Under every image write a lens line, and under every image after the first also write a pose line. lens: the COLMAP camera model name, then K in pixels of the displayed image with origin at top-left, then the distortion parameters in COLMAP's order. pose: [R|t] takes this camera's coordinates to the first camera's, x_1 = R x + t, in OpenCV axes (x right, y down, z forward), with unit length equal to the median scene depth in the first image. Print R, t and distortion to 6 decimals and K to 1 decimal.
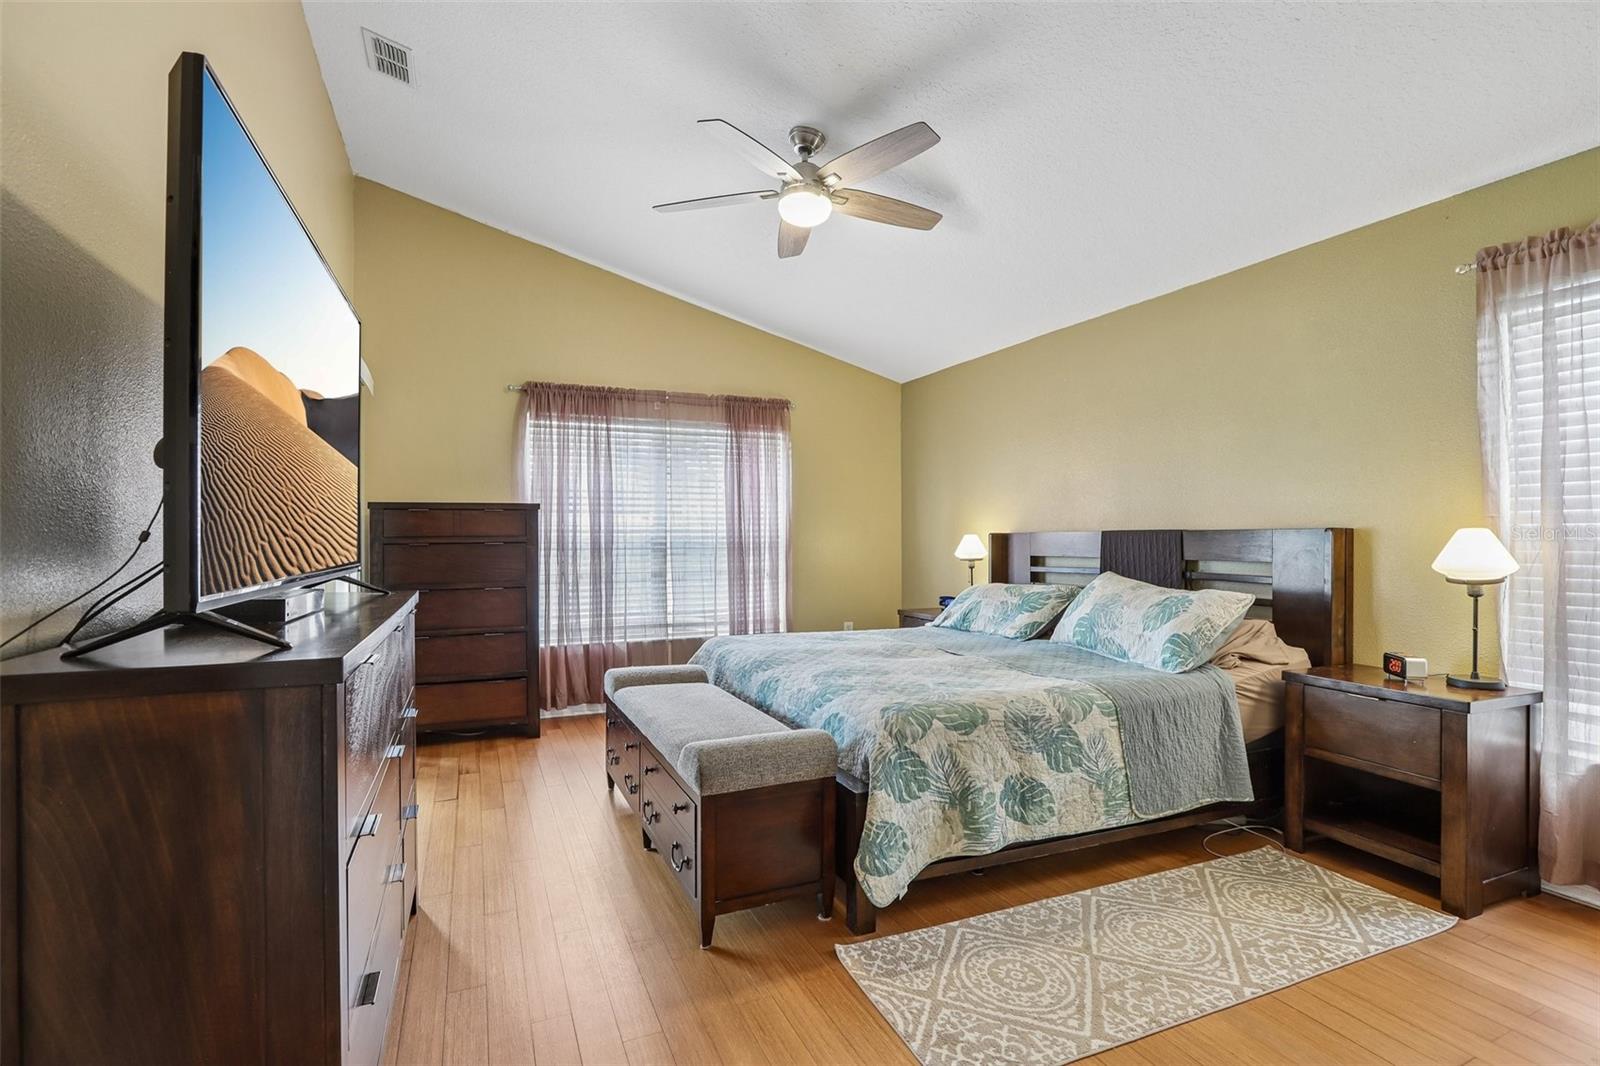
lens RADIAL K [[737.8, 0, 800.6], [0, 737.8, 539.1], [0, 0, 1]] dist [-0.043115, 0.026693]
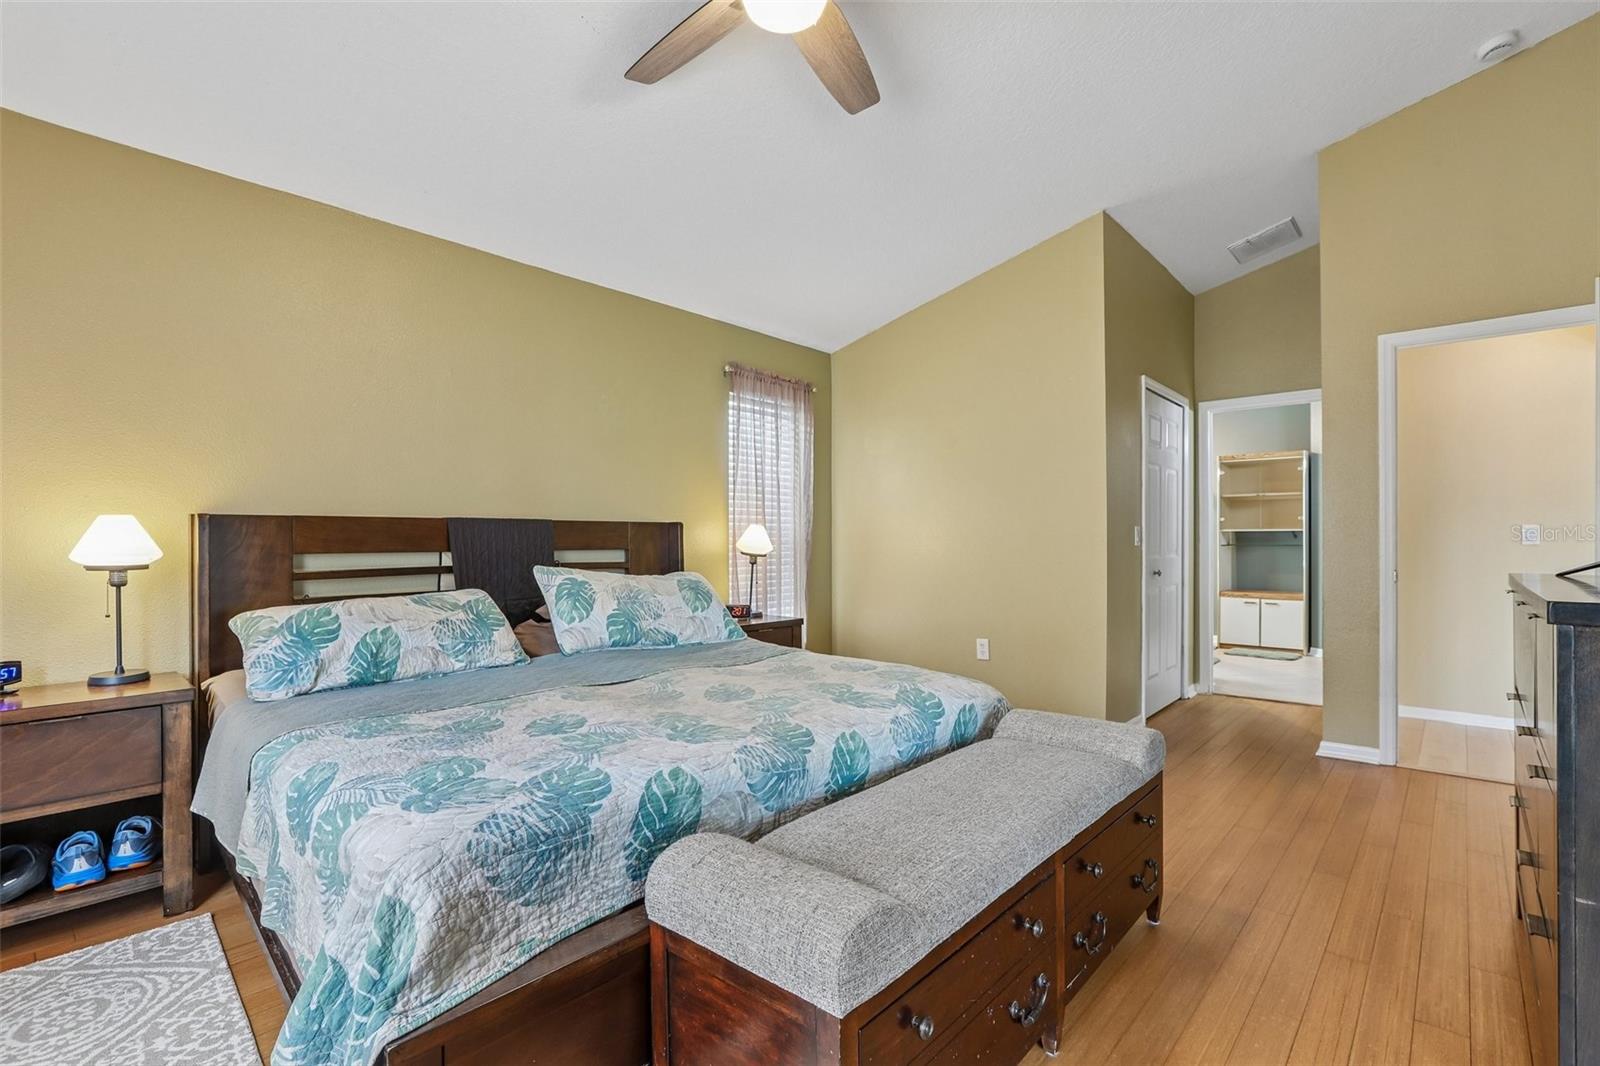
lens RADIAL K [[737.8, 0, 800.6], [0, 737.8, 539.1], [0, 0, 1]] dist [-0.043115, 0.026693]
pose [[-0.388075, -0.015001, 0.921506, -0.396845], [-0.009806, 0.999878, 0.012148, -0.000547], [-0.921576, -0.004322, -0.388174, 0.824619]]
